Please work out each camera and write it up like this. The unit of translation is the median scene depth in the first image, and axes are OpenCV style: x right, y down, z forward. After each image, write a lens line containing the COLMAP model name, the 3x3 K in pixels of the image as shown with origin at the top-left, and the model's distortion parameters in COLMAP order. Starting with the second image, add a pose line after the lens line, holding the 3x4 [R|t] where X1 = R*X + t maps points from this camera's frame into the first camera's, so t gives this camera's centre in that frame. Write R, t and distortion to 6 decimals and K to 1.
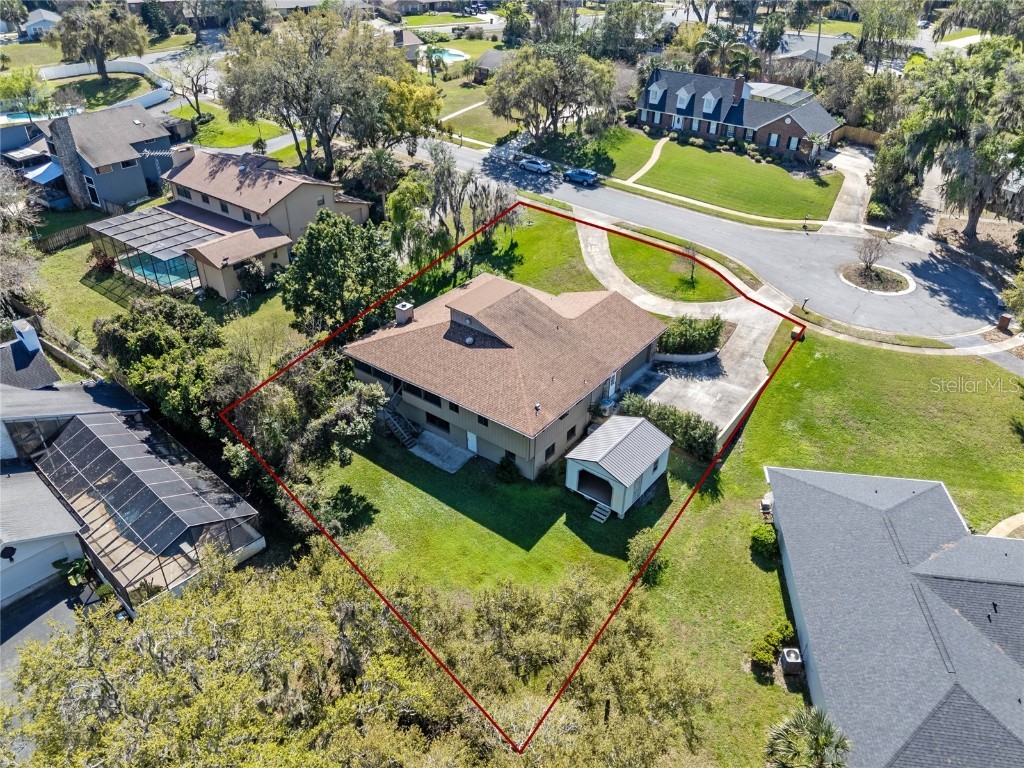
lens RADIAL K [[759.6, 0, 512.8], [0, 759.6, 385.7], [0, 0, 1]] dist [0.072325, -0.058691]
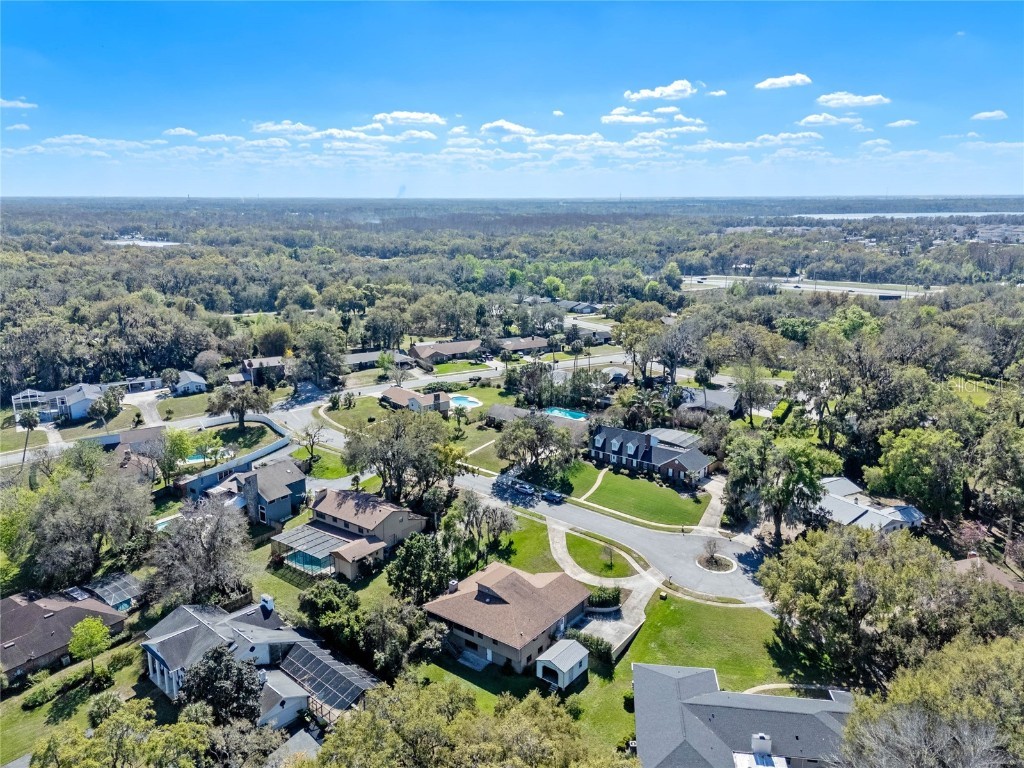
lens RADIAL K [[759.6, 0, 507.7], [0, 759.6, 377.6], [0, 0, 1]] dist [0.072325, -0.058691]
pose [[0.999847, -0.014741, -0.009430, 0.016229], [0.010607, 0.939119, -0.343429, 0.059426], [0.013919, 0.343276, 0.939131, -0.797427]]
